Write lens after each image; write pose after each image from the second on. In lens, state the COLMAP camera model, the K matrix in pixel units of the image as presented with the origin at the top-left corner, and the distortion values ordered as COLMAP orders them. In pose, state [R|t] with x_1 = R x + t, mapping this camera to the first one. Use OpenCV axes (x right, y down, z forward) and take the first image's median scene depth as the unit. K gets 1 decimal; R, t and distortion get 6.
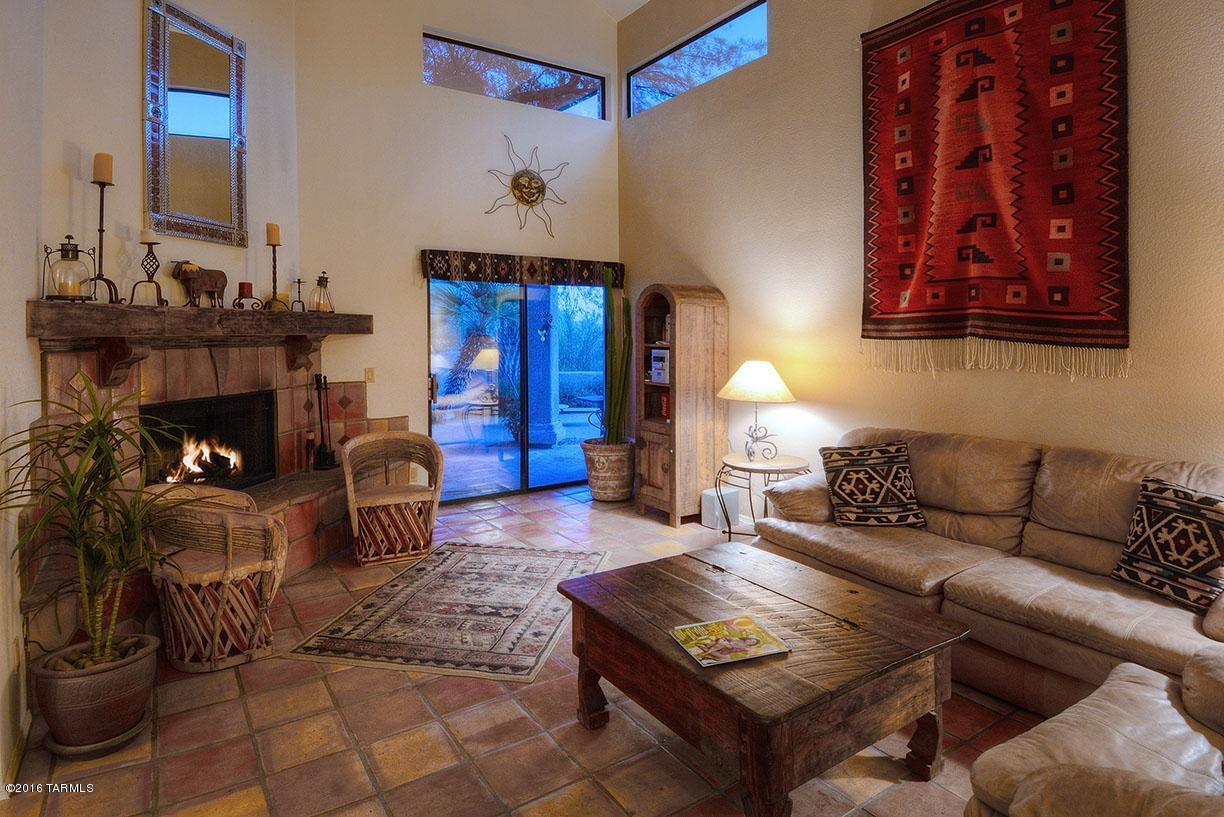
lens RADIAL K [[666.5, 0, 589.2], [0, 666.5, 403.3], [0, 0, 1]] dist [0.026061, -0.020594]
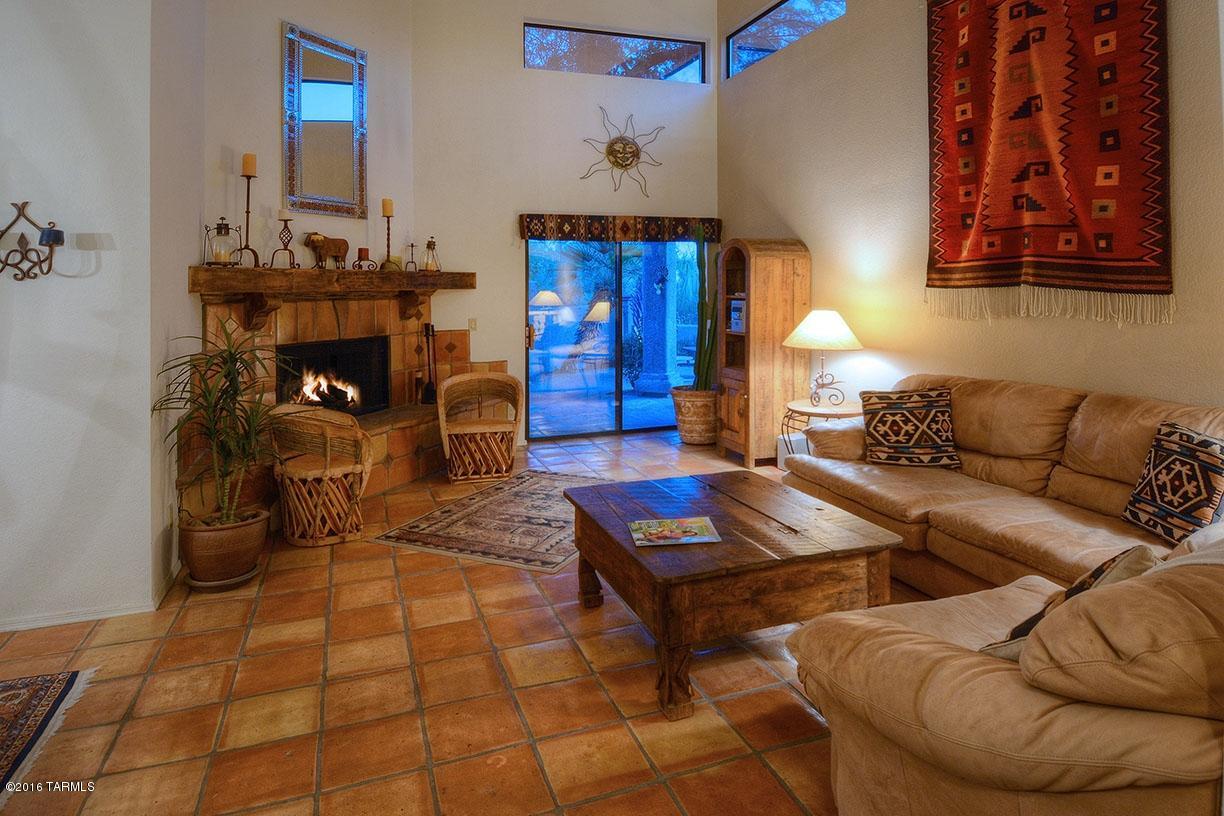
lens RADIAL K [[670.8, 0, 612.4], [0, 670.8, 348.0], [0, 0, 1]] dist [0.043278, -0.036801]
pose [[0.981970, 0.005862, -0.188947, 0.155652], [-0.008522, 0.999876, -0.013267, 0.014984], [0.188846, 0.014638, 0.981898, -0.116336]]
